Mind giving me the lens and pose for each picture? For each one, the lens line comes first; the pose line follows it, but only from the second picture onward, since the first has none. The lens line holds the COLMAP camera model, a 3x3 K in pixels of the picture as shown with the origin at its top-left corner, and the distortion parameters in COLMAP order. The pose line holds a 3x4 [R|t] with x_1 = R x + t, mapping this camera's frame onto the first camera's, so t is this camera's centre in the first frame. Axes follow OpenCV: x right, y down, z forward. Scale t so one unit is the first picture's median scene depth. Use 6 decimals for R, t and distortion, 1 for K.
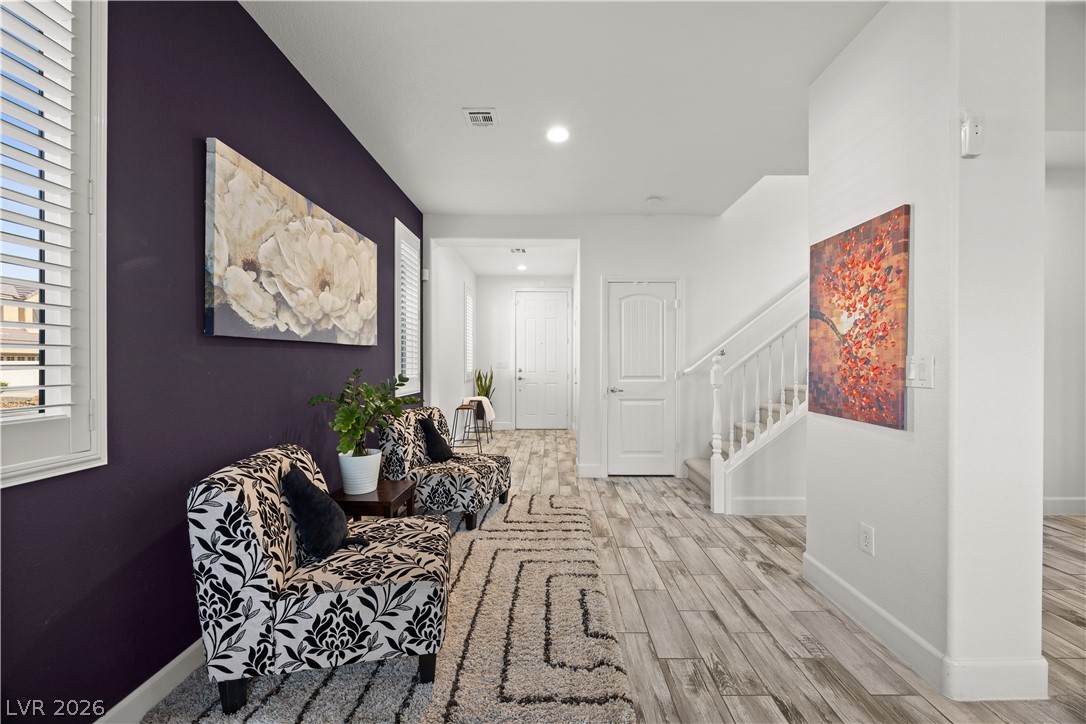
lens RADIAL K [[415.9, 0, 547.7], [0, 415.9, 364.9], [0, 0, 1]] dist [-0.001129, -0.001203]
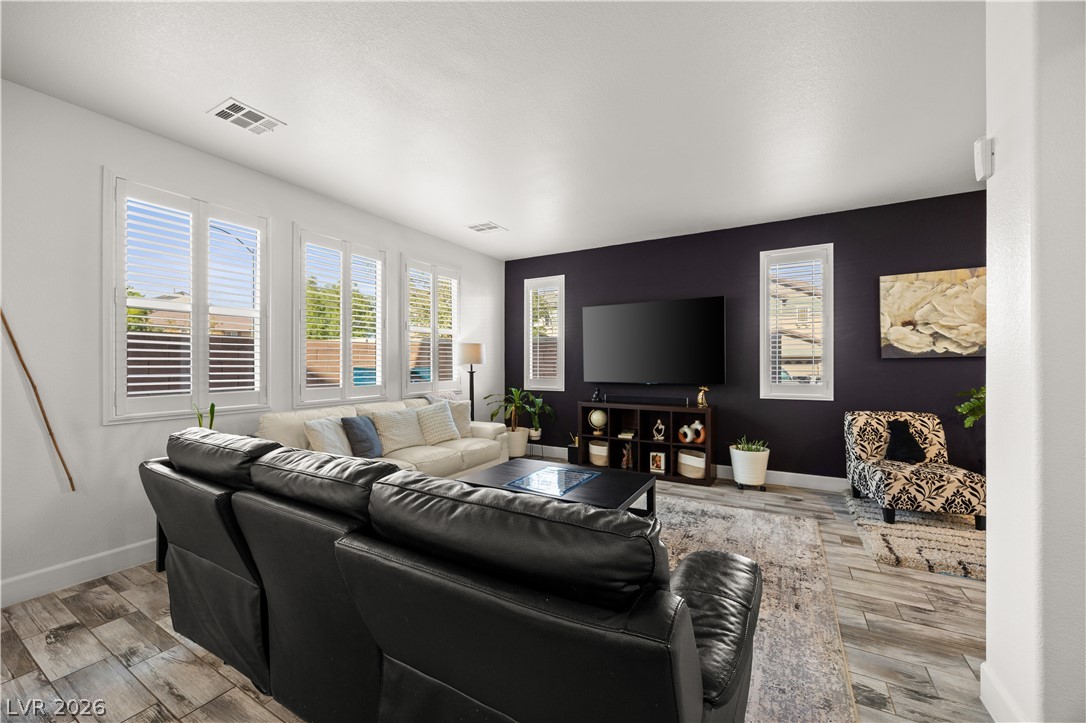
lens RADIAL K [[415.9, 0, 549.5], [0, 415.9, 367.9], [0, 0, 1]] dist [-0.001129, -0.001203]
pose [[-0.493067, 0.005118, -0.869976, 1.802133], [-0.002968, 0.999967, 0.007565, -0.022390], [0.869986, 0.006312, -0.493036, 0.416678]]
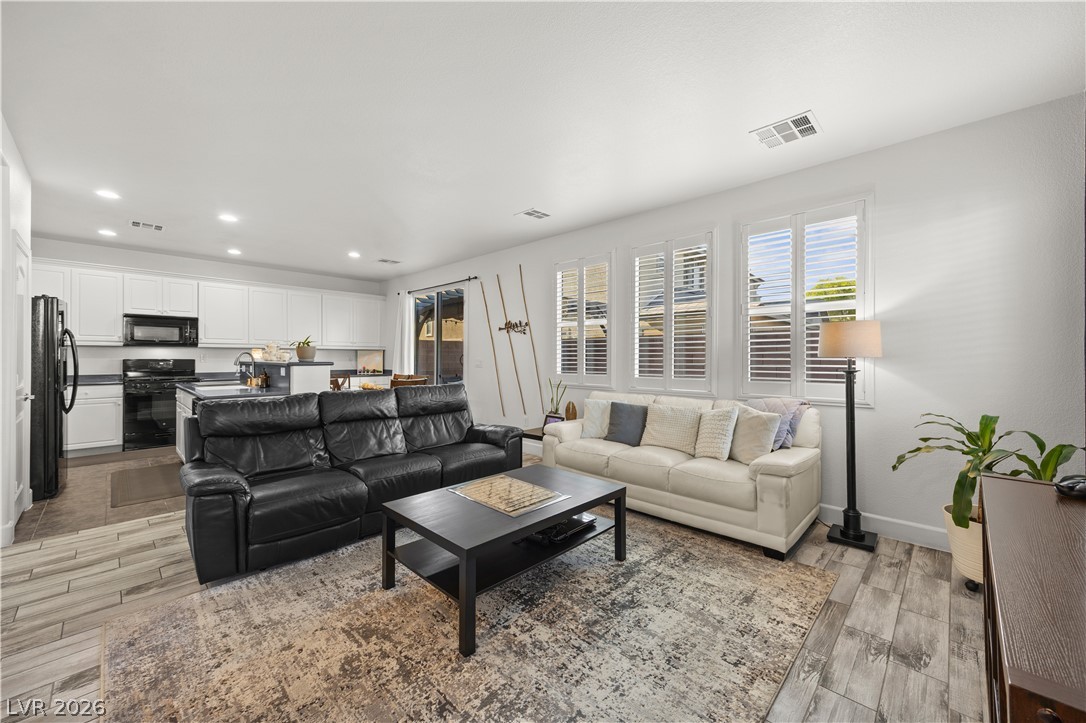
lens RADIAL K [[415.9, 0, 552.8], [0, 415.9, 357.6], [0, 0, 1]] dist [-0.001129, -0.001203]
pose [[-0.731662, -0.007003, 0.681631, -0.407353], [-0.000906, 0.999956, 0.009301, -0.036189], [-0.681667, 0.006187, -0.731637, 0.524734]]
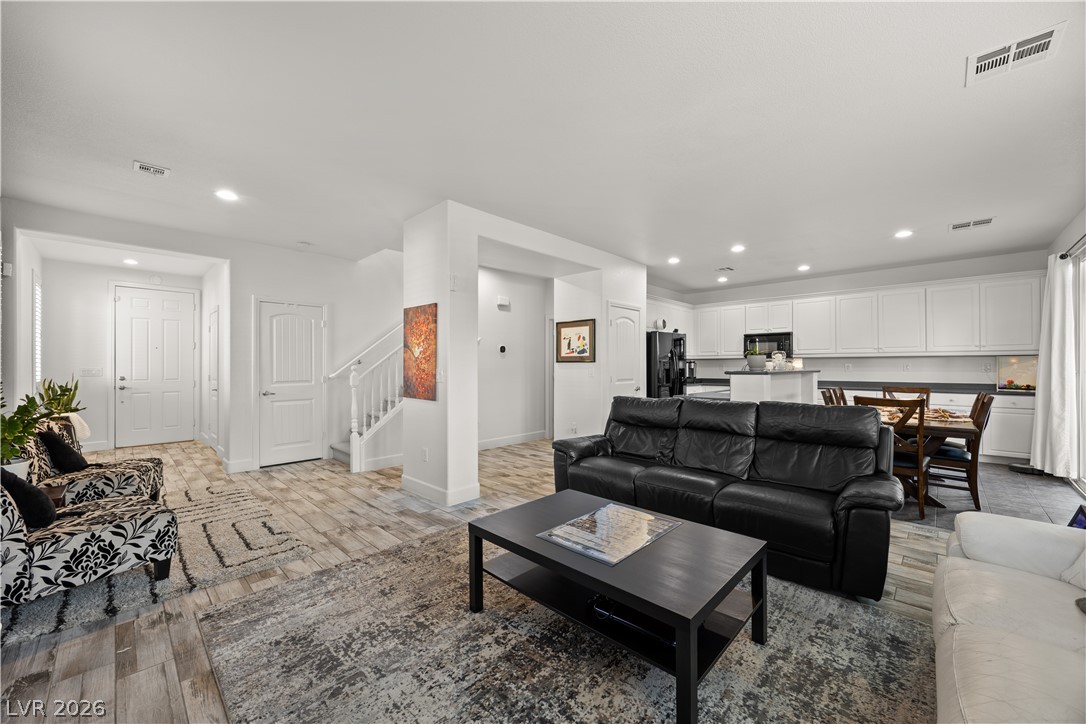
lens RADIAL K [[415.9, 0, 550.2], [0, 415.9, 364.7], [0, 0, 1]] dist [-0.001129, -0.001203]
pose [[0.684218, -0.003049, 0.729272, -0.325797], [0.007169, 0.999971, -0.002545, -0.027797], [-0.729243, 0.006970, 0.684220, -0.875130]]
